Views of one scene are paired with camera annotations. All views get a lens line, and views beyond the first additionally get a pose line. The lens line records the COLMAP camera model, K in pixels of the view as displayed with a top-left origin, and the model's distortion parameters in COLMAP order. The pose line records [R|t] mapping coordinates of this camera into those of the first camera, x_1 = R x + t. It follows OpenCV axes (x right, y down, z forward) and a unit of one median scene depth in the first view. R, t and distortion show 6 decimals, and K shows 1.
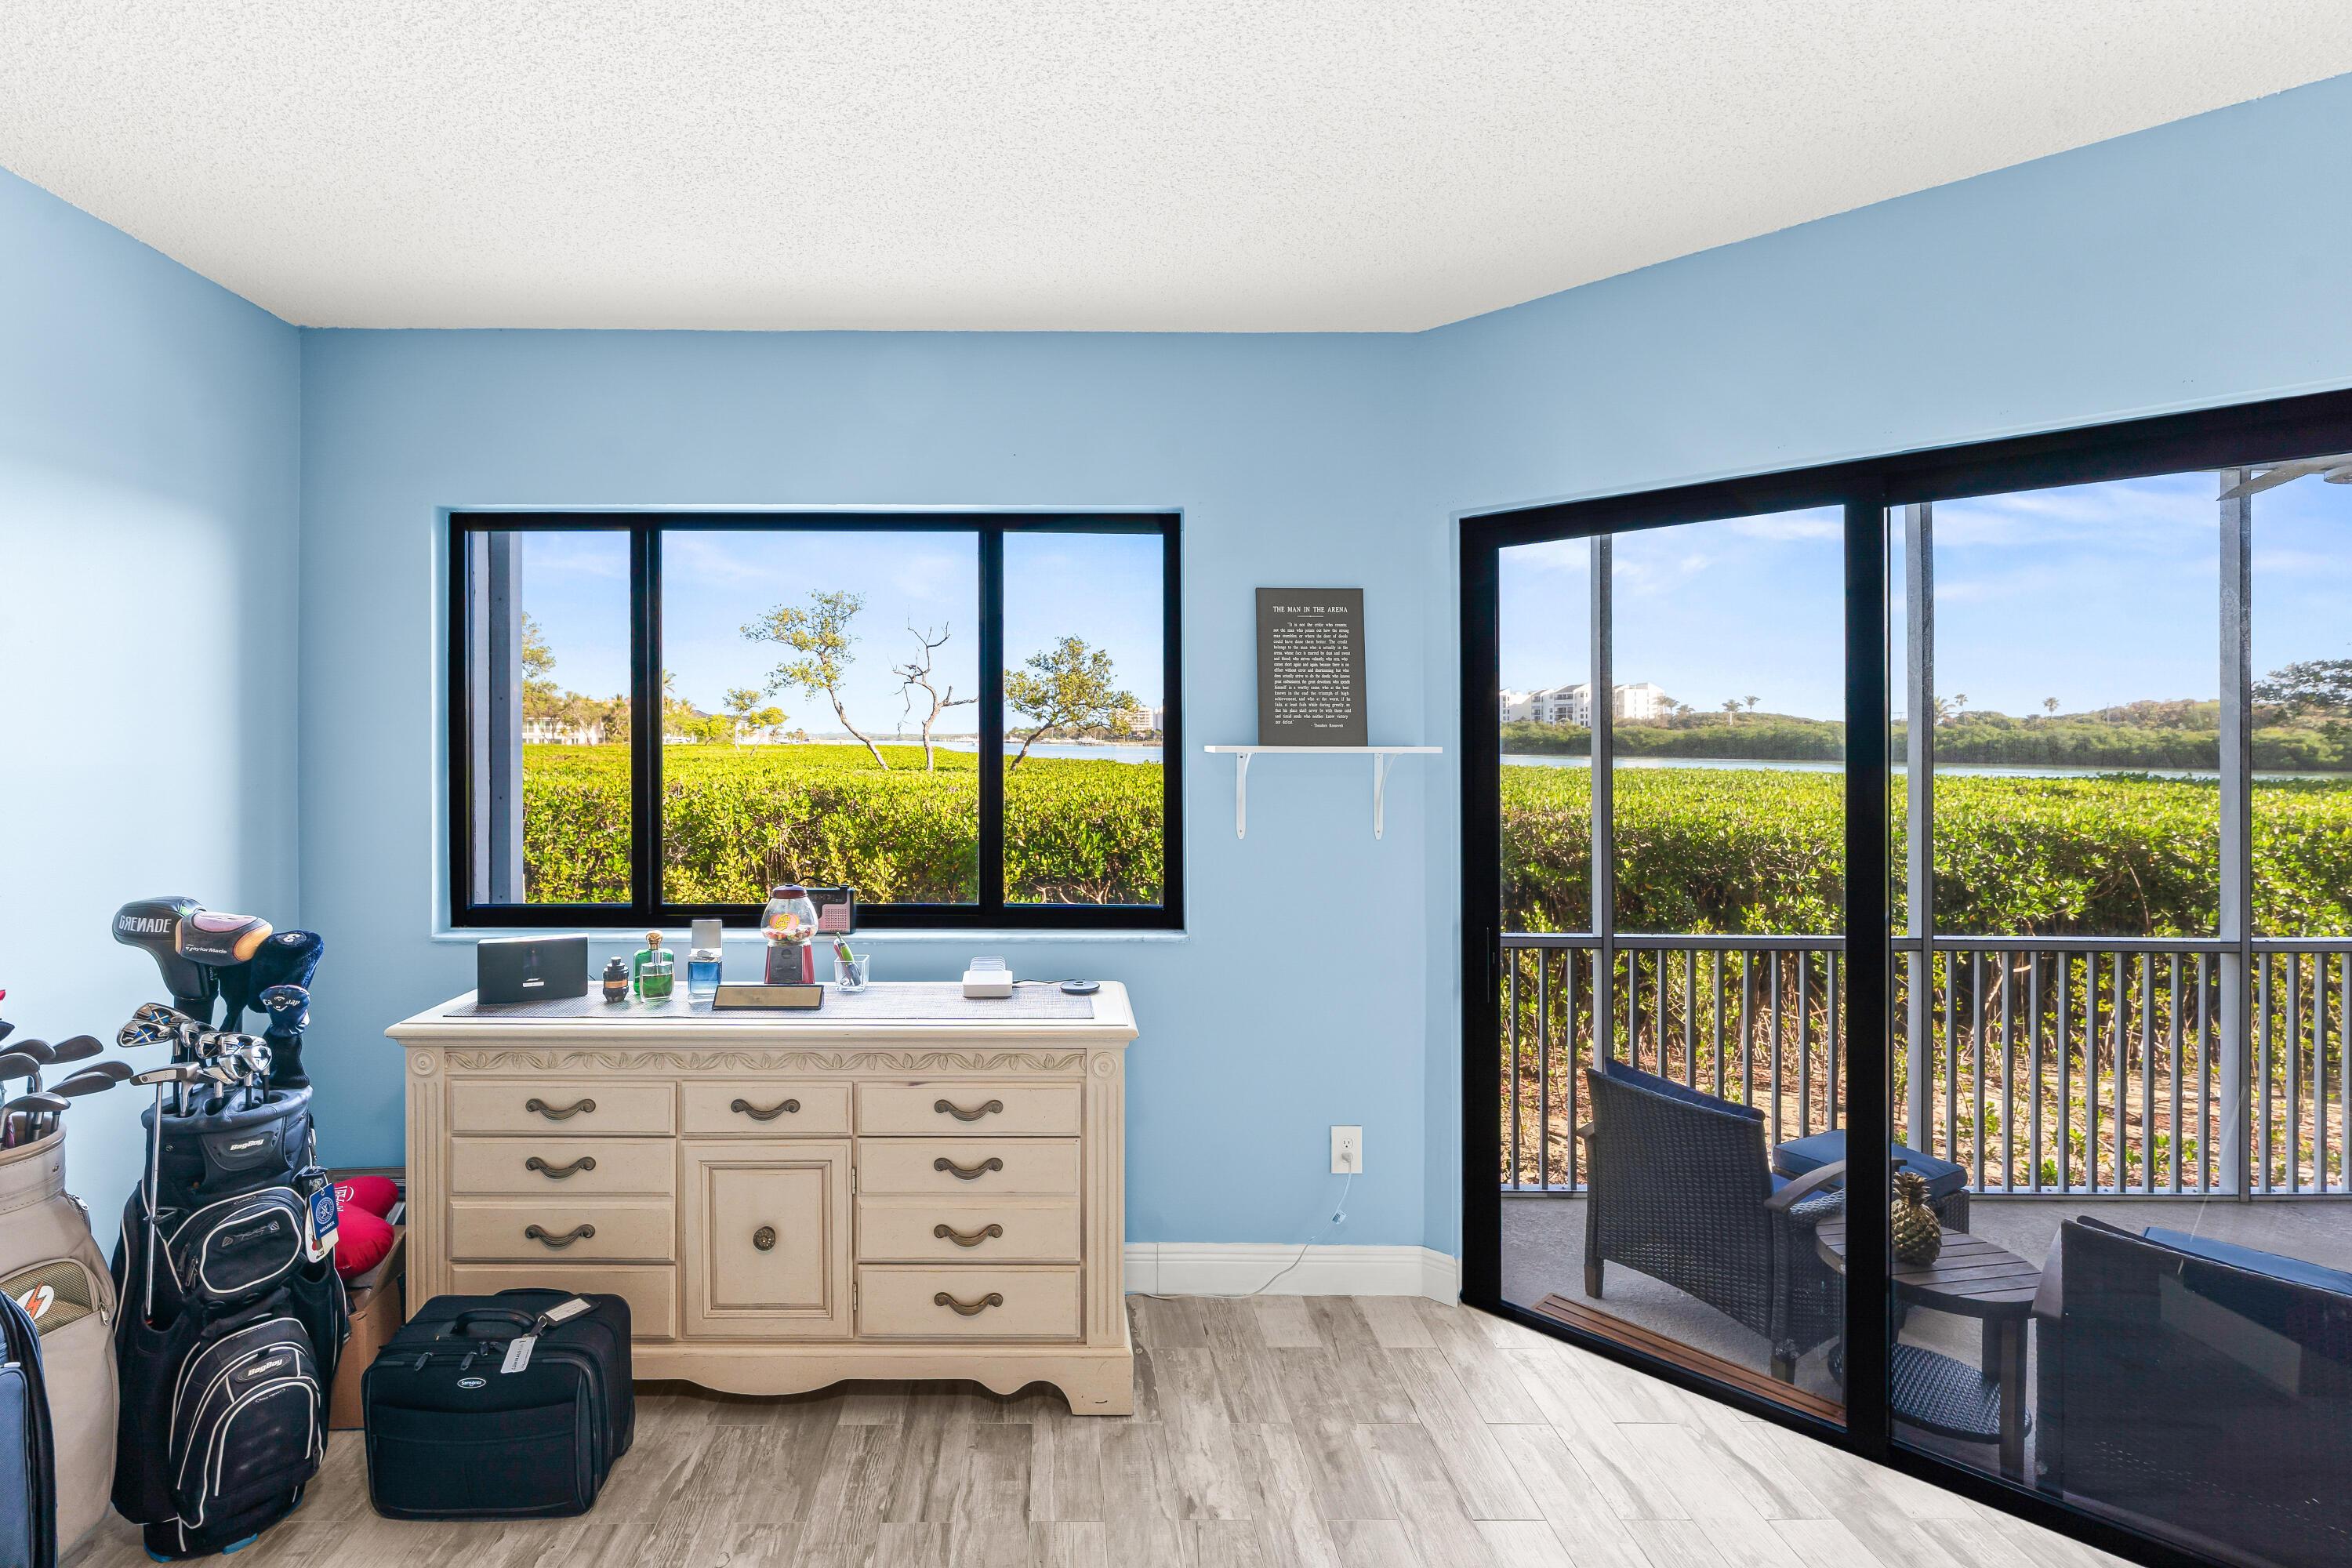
lens RADIAL K [[1062.9, 0, 1055.5], [0, 1062.9, 747.2], [0, 0, 1]] dist [-0.000422, -0.000968]
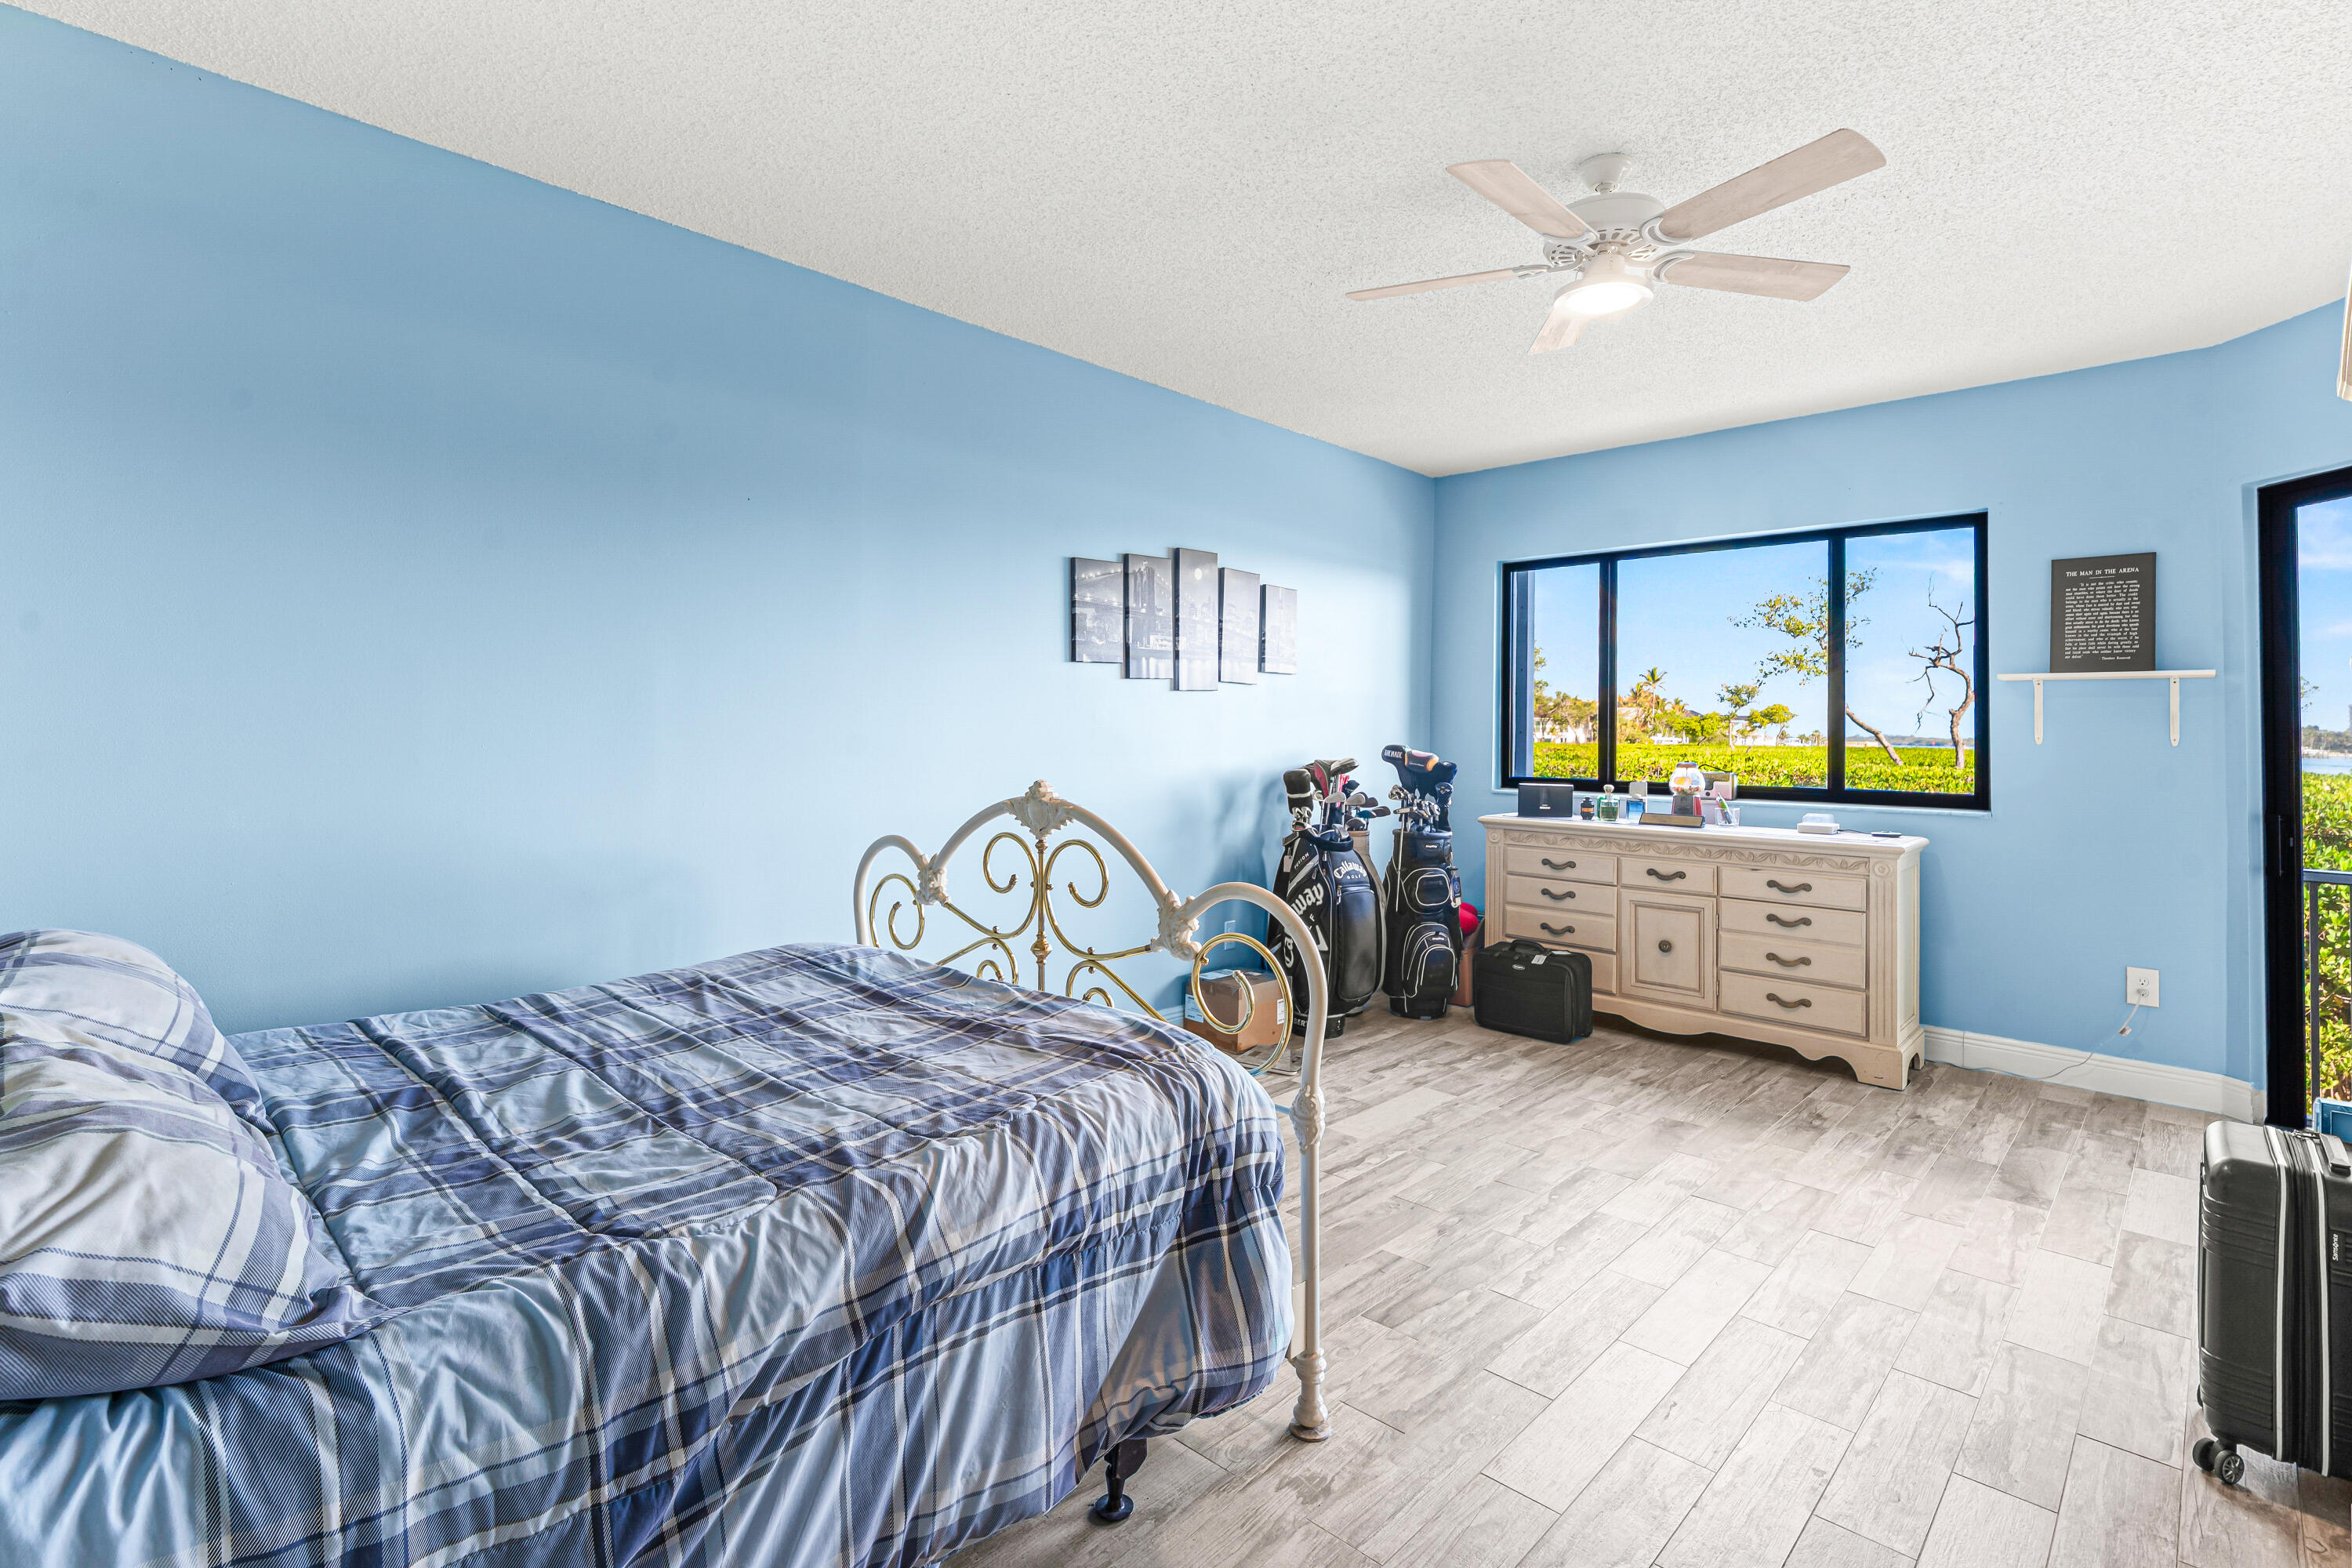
lens RADIAL K [[1092.0, 0, 1176.6], [0, 1092.0, 720.1], [0, 0, 1]] dist [-0.002145, 0.000031]
pose [[0.721165, -0.000975, -0.692762, 0.419979], [-0.016955, 0.999675, -0.019057, 0.122546], [0.692556, 0.025489, 0.720914, -0.942161]]
